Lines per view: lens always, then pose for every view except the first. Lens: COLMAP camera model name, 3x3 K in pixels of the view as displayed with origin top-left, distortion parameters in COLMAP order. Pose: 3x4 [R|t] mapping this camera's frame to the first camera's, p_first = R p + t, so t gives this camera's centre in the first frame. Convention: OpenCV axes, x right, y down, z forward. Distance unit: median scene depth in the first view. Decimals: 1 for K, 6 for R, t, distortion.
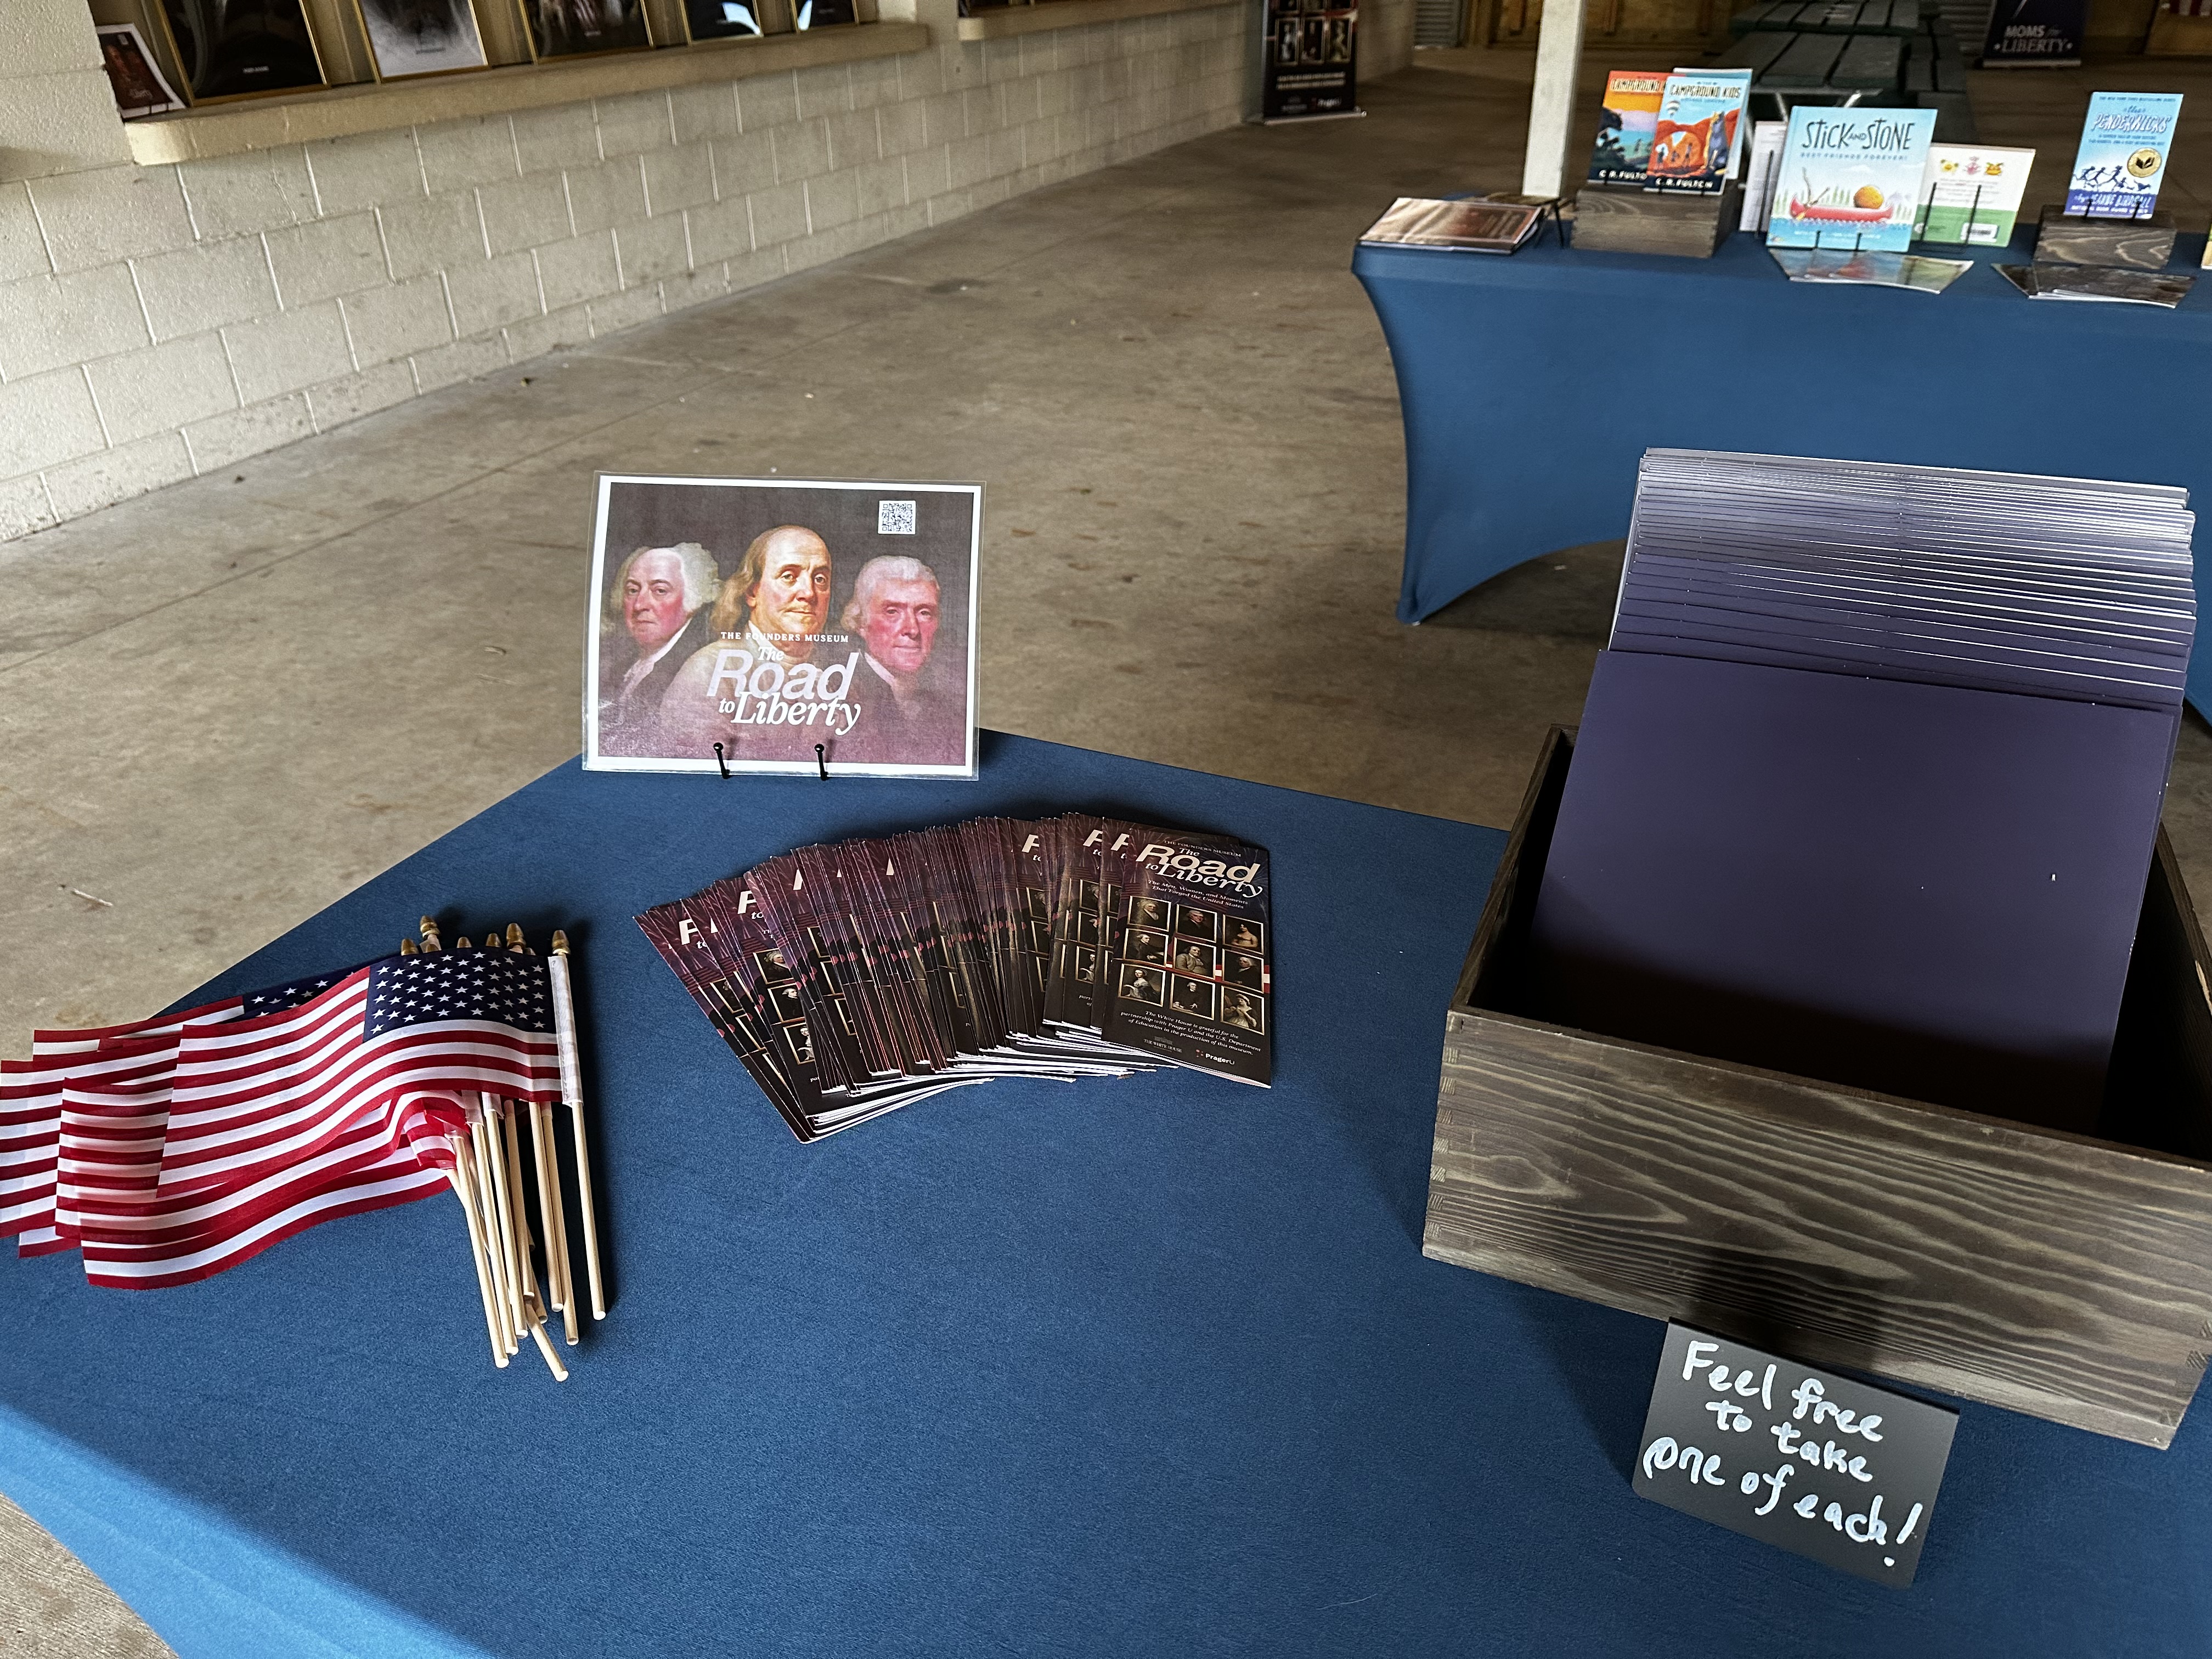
lens RADIAL K [[1553.5, 0, 1086.9], [0, 1553.5, 842.7], [0, 0, 1]] dist [0.037350, -0.045073]
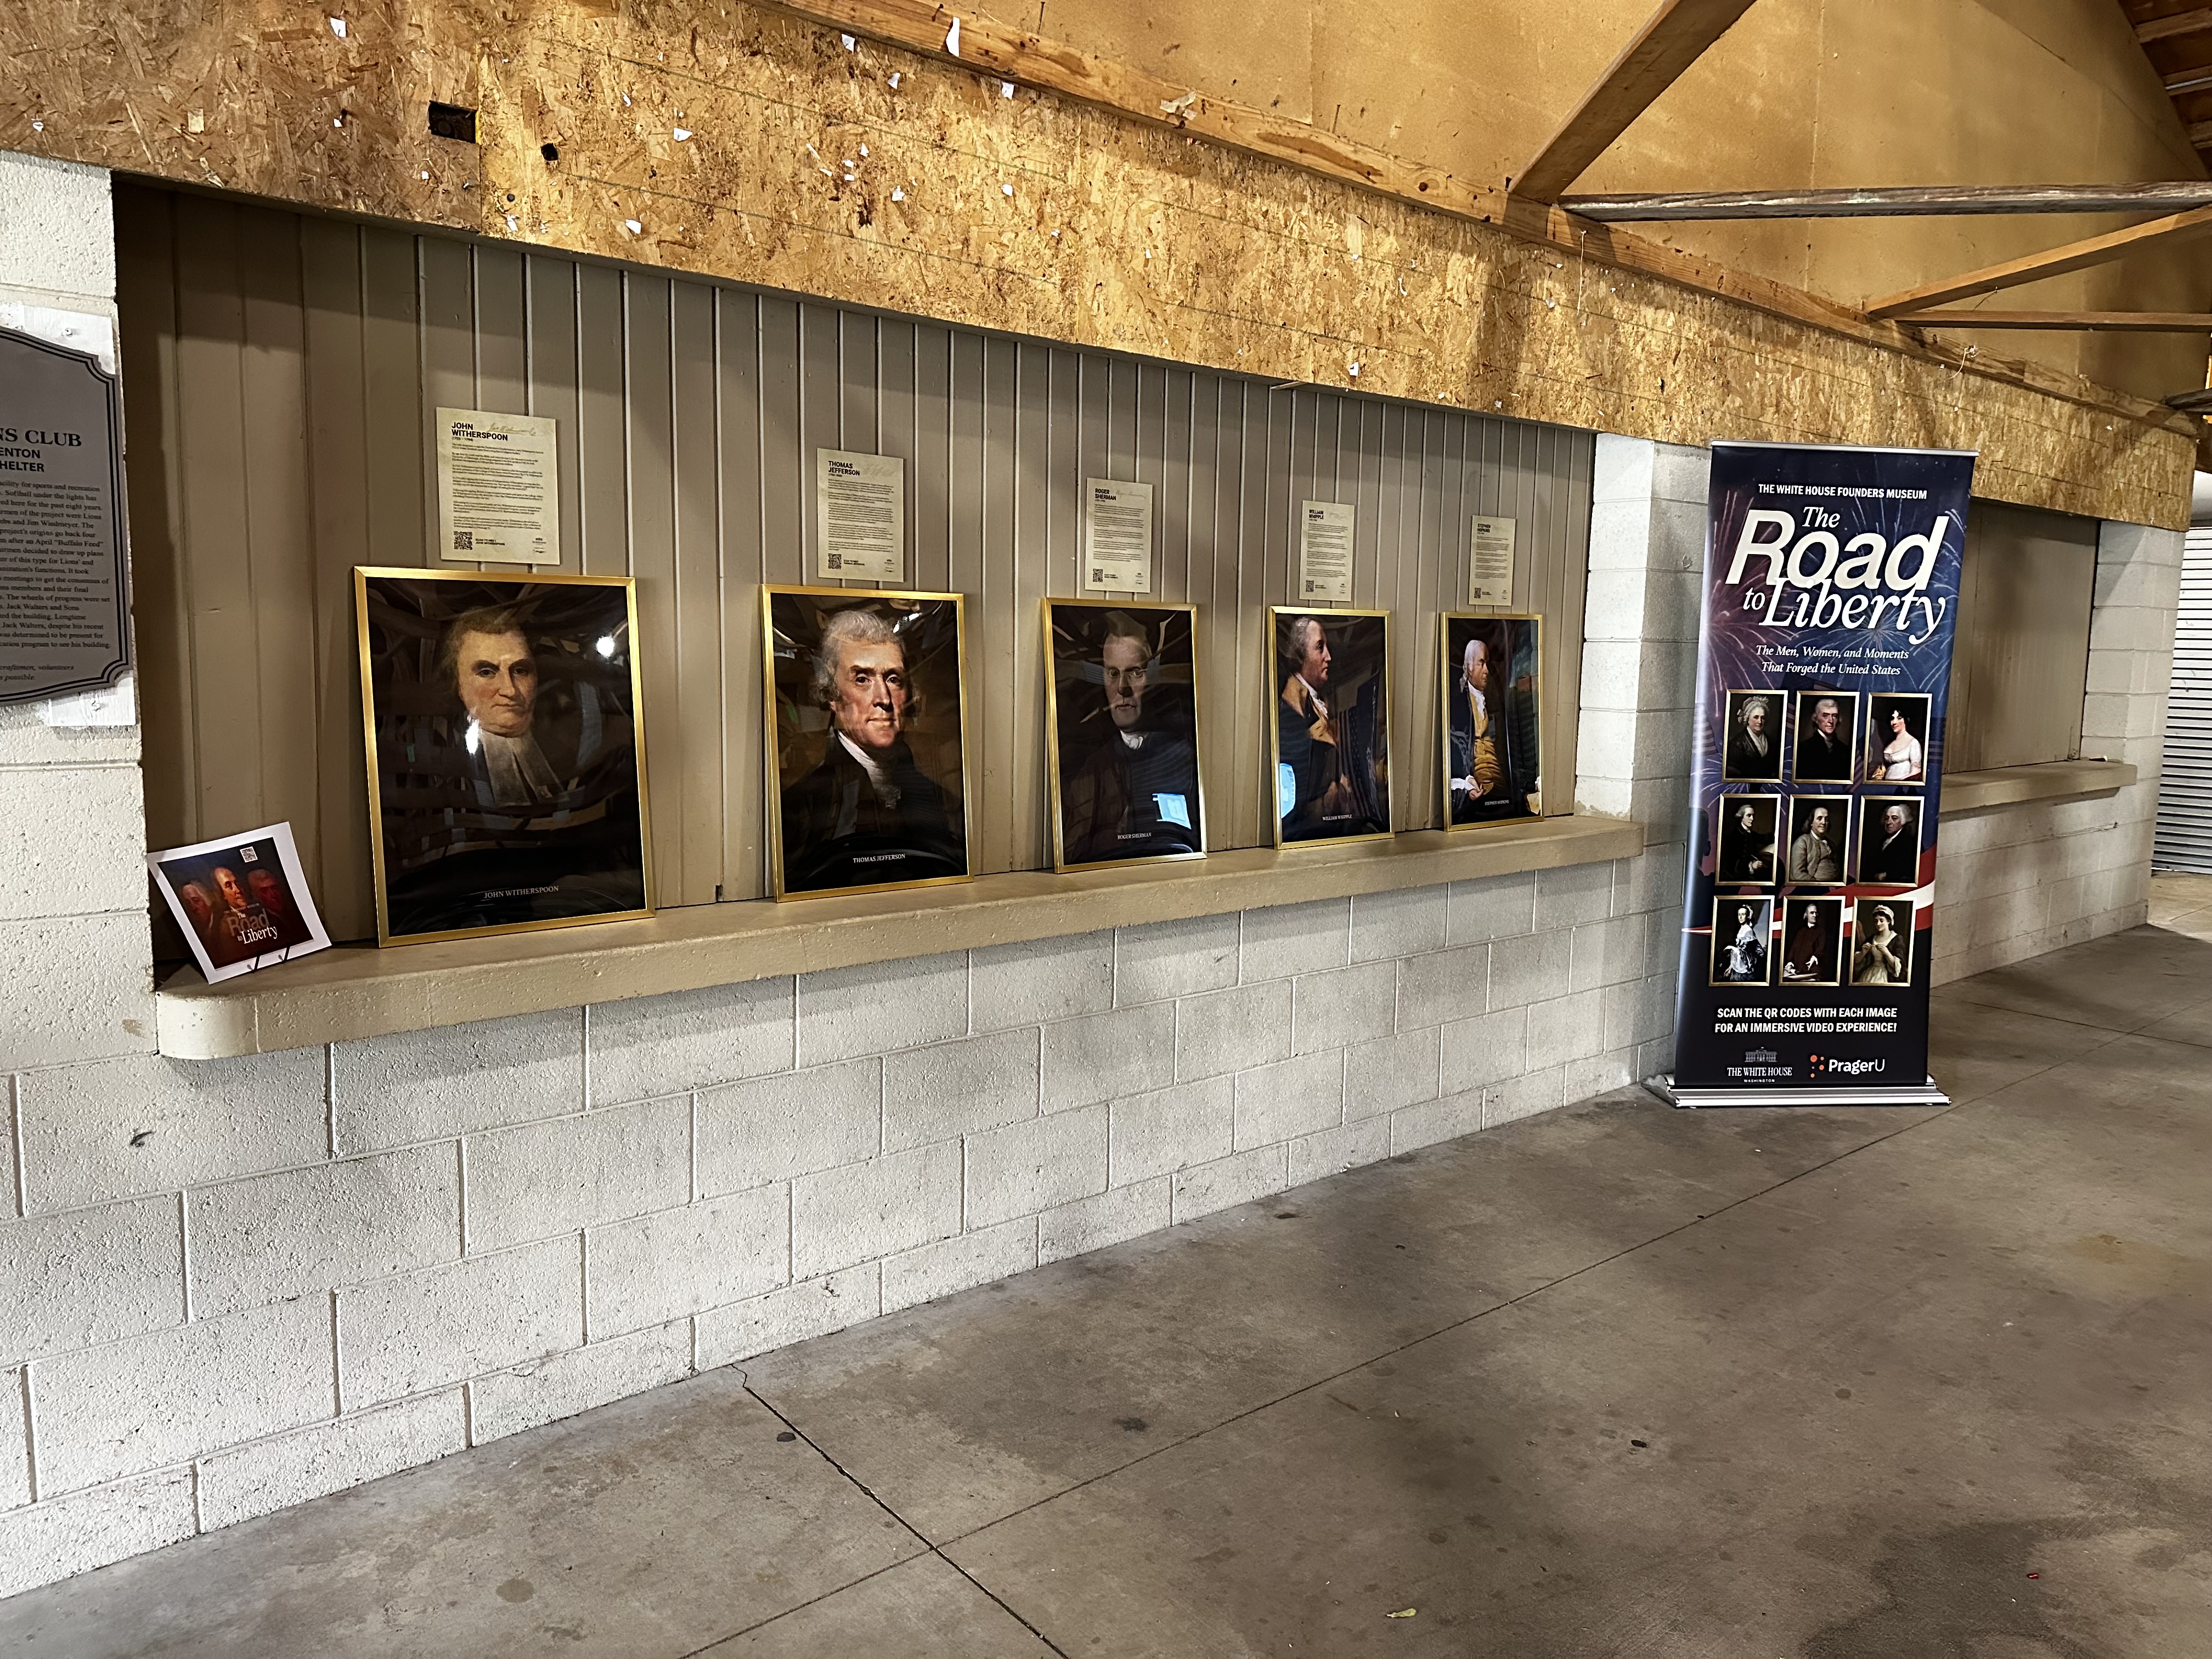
lens RADIAL K [[1553.5, 0, 1080.2], [0, 1553.5, 823.0], [0, 0, 1]] dist [0.037350, -0.045073]
pose [[0.896073, 0.081995, -0.436269, 0.566815], [-0.251307, 0.903838, -0.346298, -1.271638], [0.365921, 0.419946, 0.830510, 2.033043]]
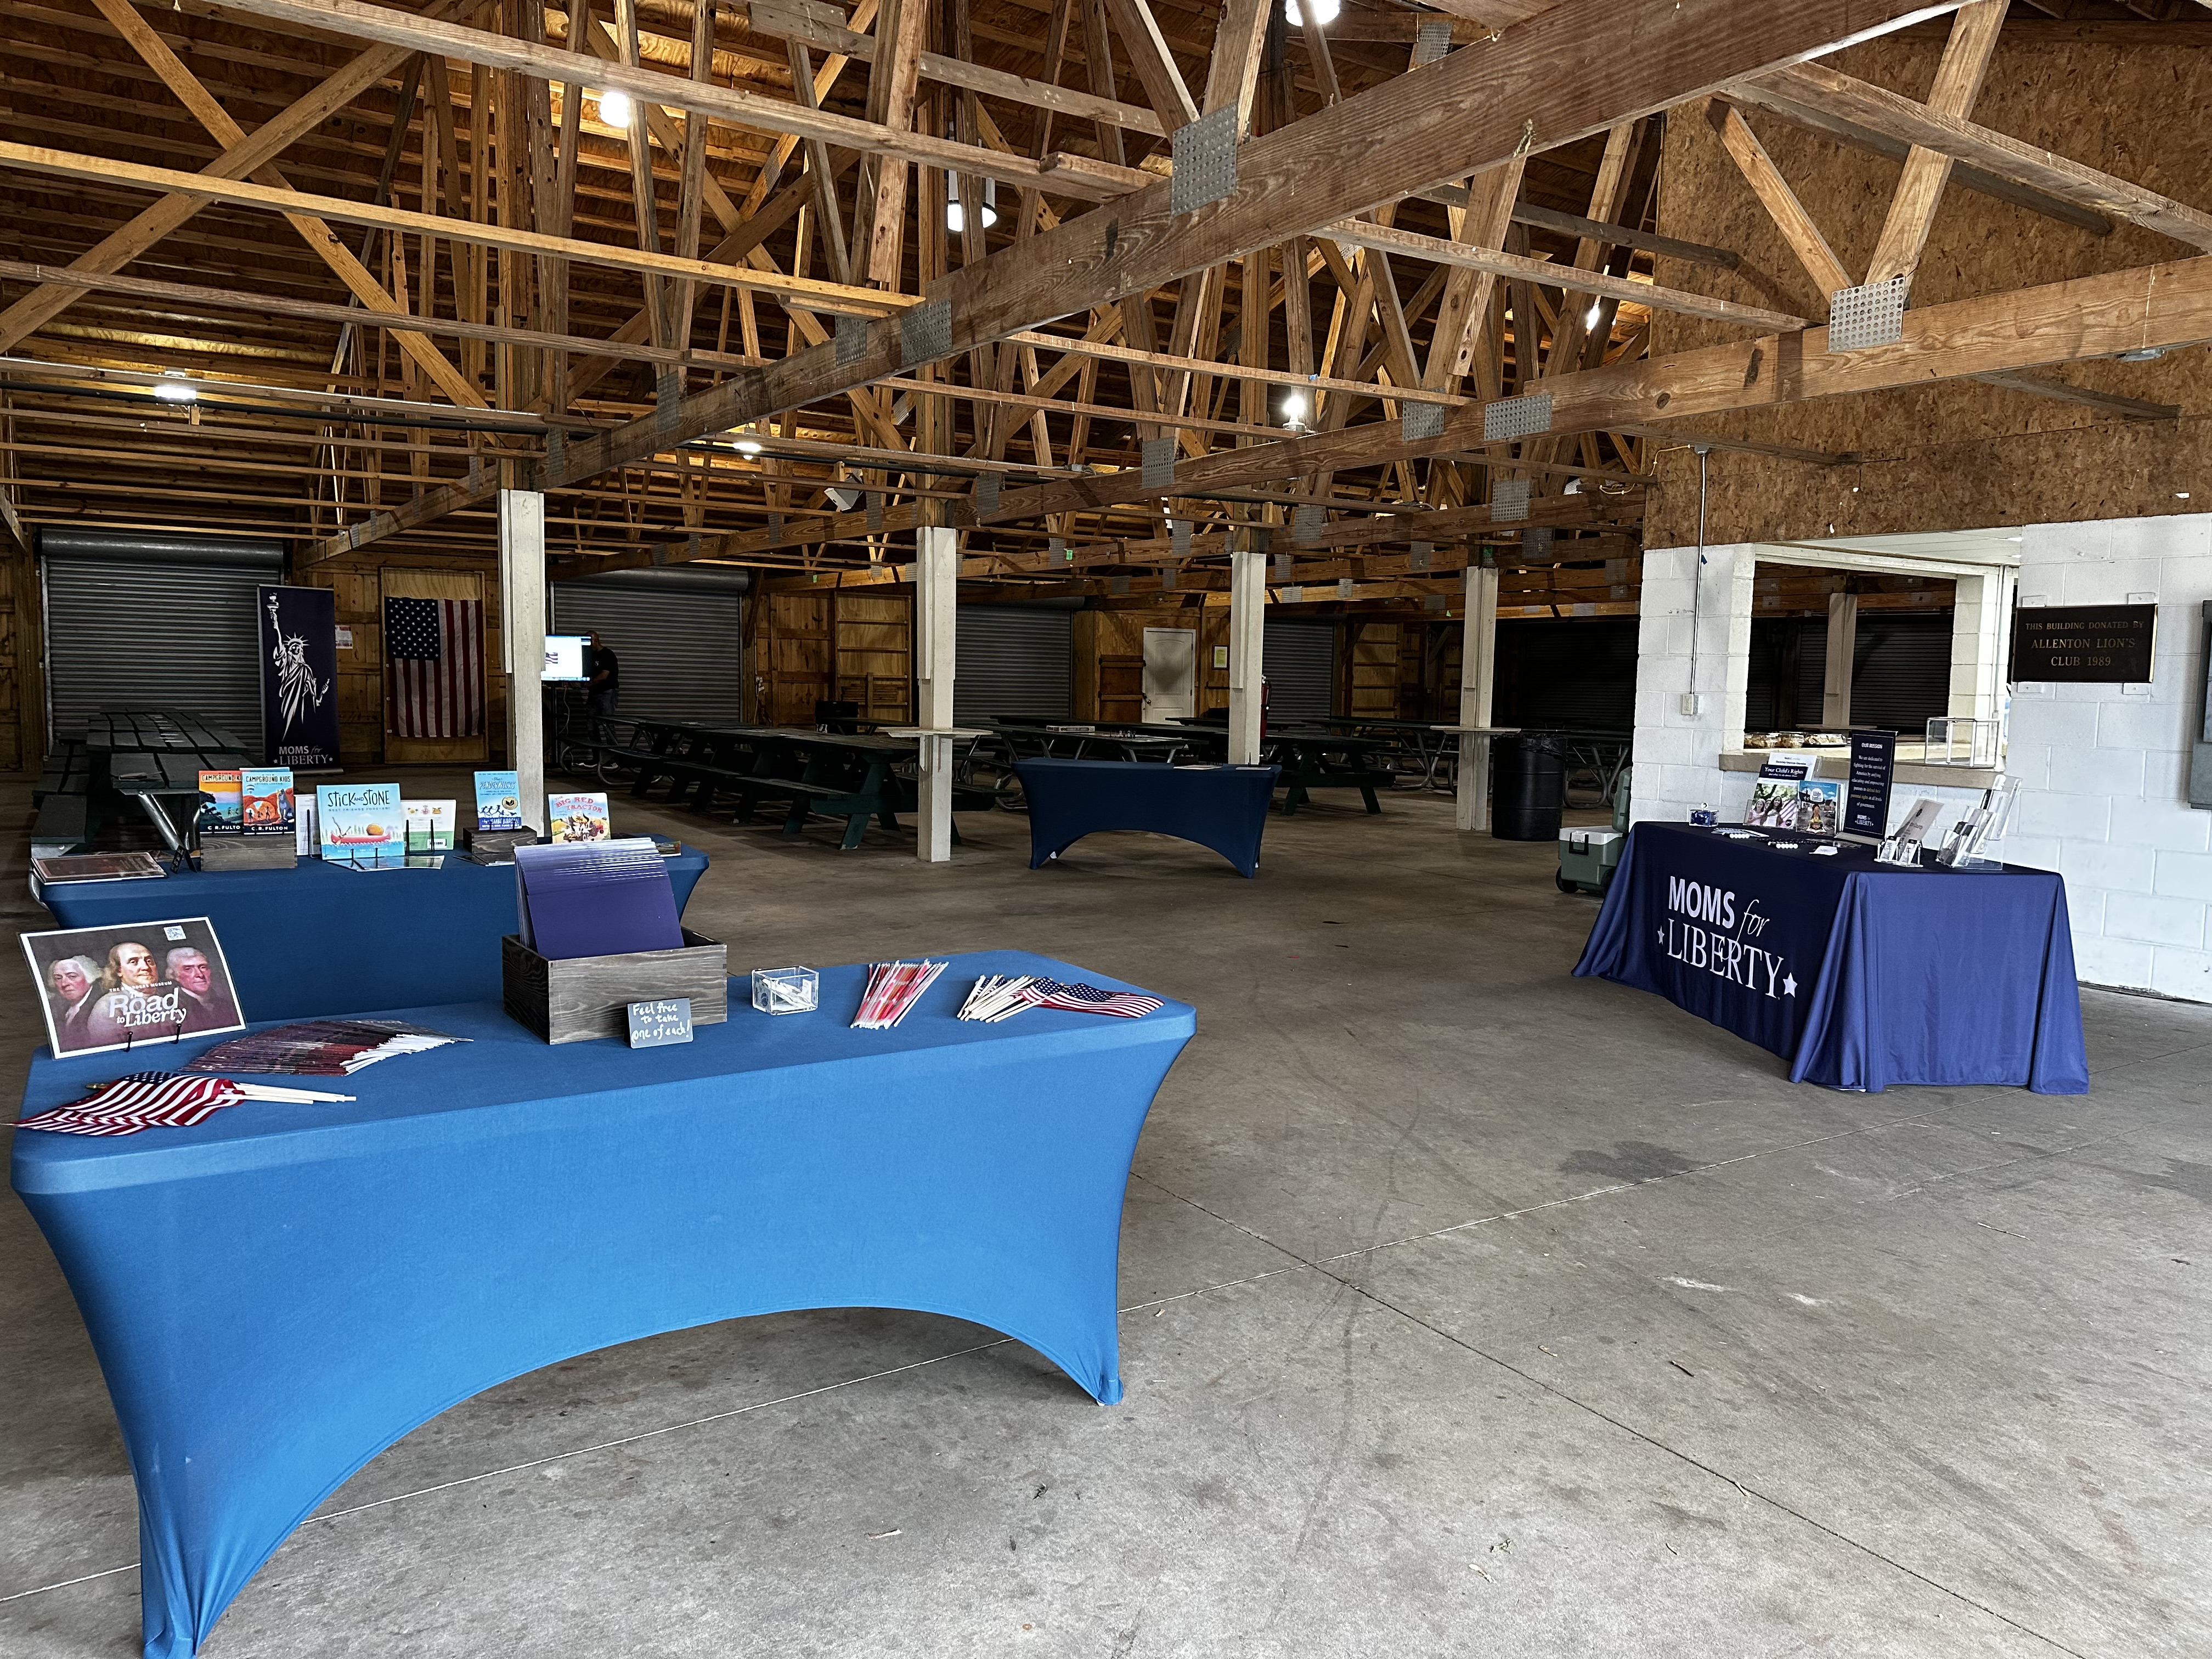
lens RADIAL K [[1553.5, 0, 1120.9], [0, 1553.5, 817.8], [0, 0, 1]] dist [0.037350, -0.045073]
pose [[0.535951, -0.050498, 0.842738, -0.538523], [0.402854, 0.892532, -0.202719, 0.273952], [-0.741933, 0.448148, 0.498697, -0.513745]]
